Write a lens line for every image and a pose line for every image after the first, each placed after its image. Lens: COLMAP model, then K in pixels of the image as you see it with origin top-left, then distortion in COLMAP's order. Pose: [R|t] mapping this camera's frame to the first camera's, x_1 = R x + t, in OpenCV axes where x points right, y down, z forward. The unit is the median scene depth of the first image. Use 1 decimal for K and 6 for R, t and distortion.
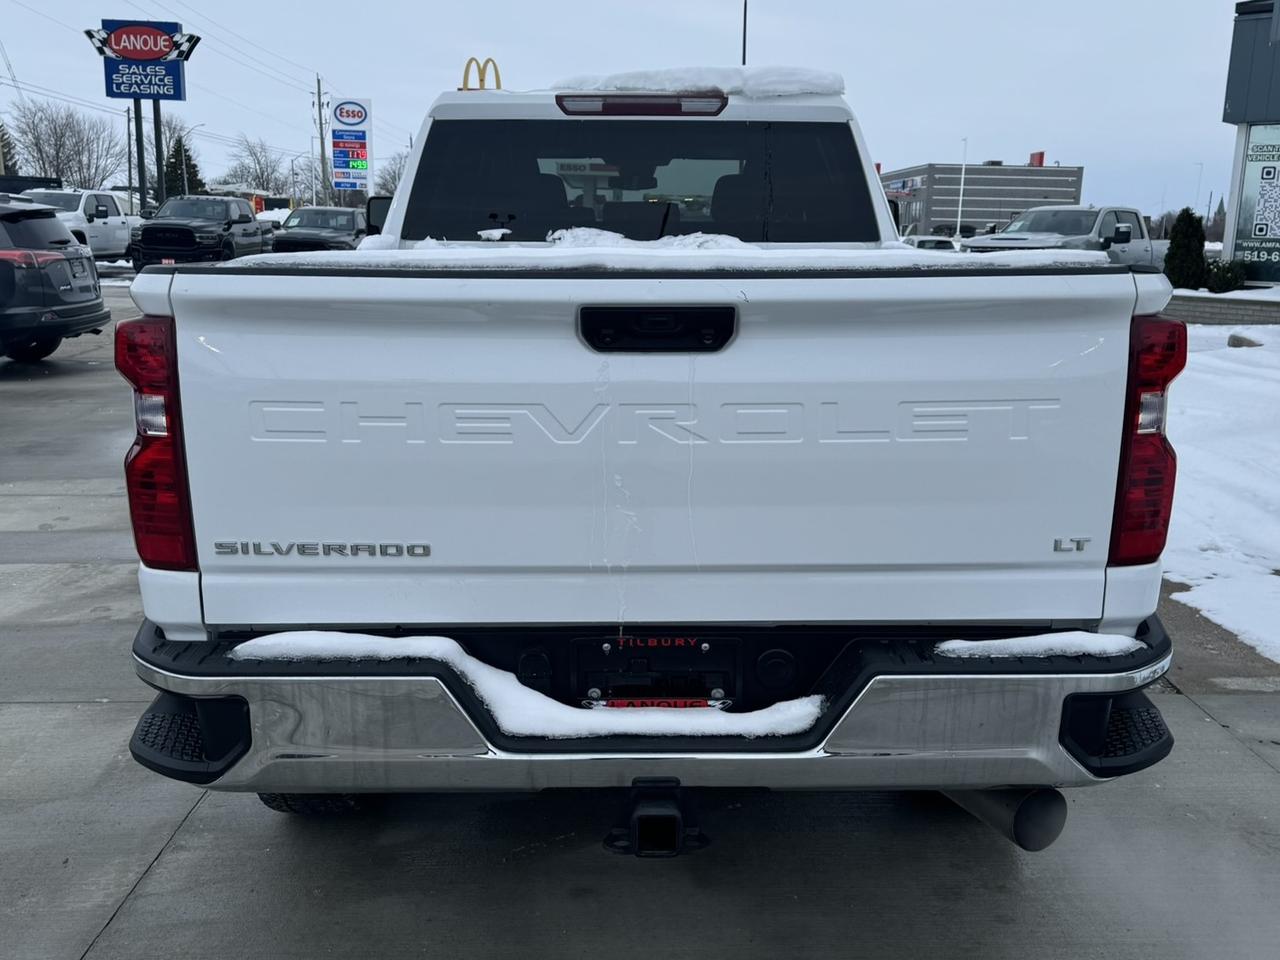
lens RADIAL K [[1190.5, 0, 646.8], [0, 1190.5, 483.7], [0, 0, 1]] dist [0.007190, 0.000000]
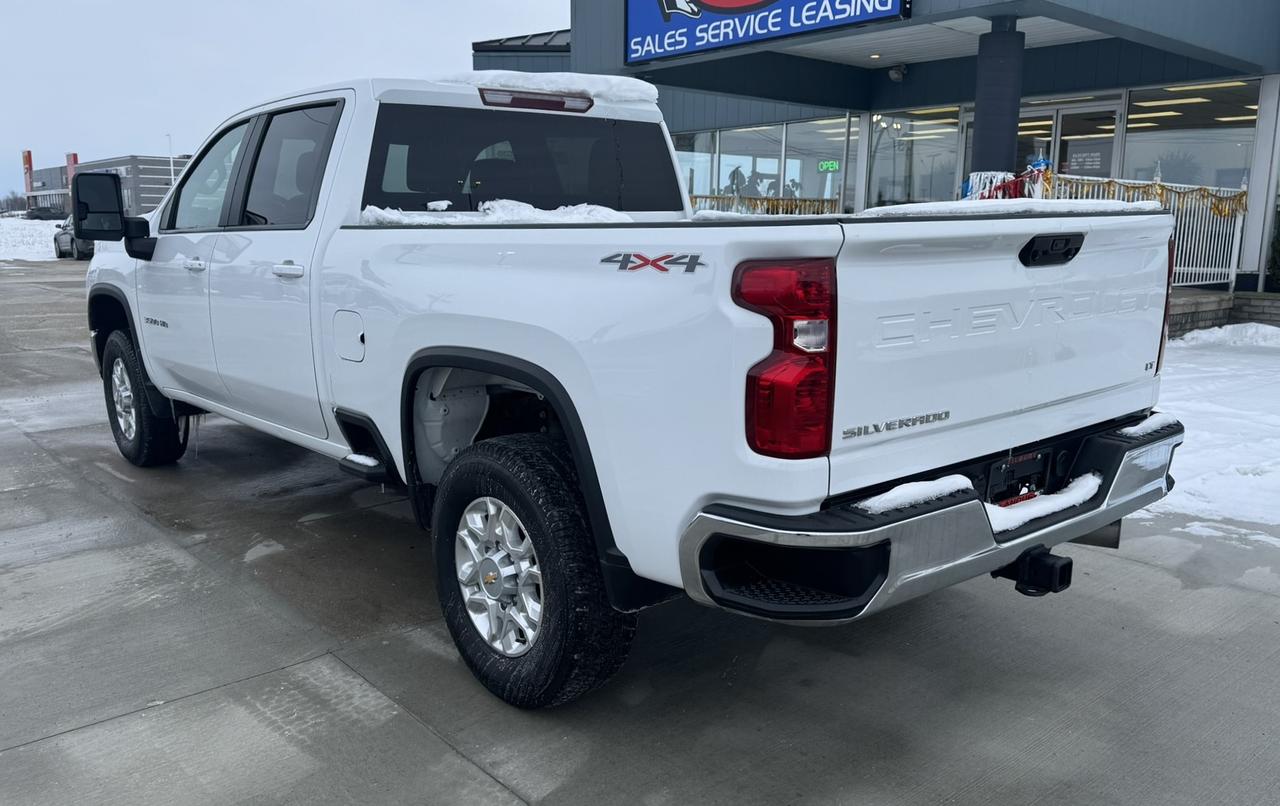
lens RADIAL K [[994.8, 0, 632.5], [0, 994.8, 409.9], [0, 0, 1]] dist [0.025853, 0.009568]
pose [[0.787695, -0.124617, 0.603330, -0.586547], [0.134117, 0.990527, 0.029492, -0.017351], [-0.601289, 0.057686, 0.796946, 0.133786]]
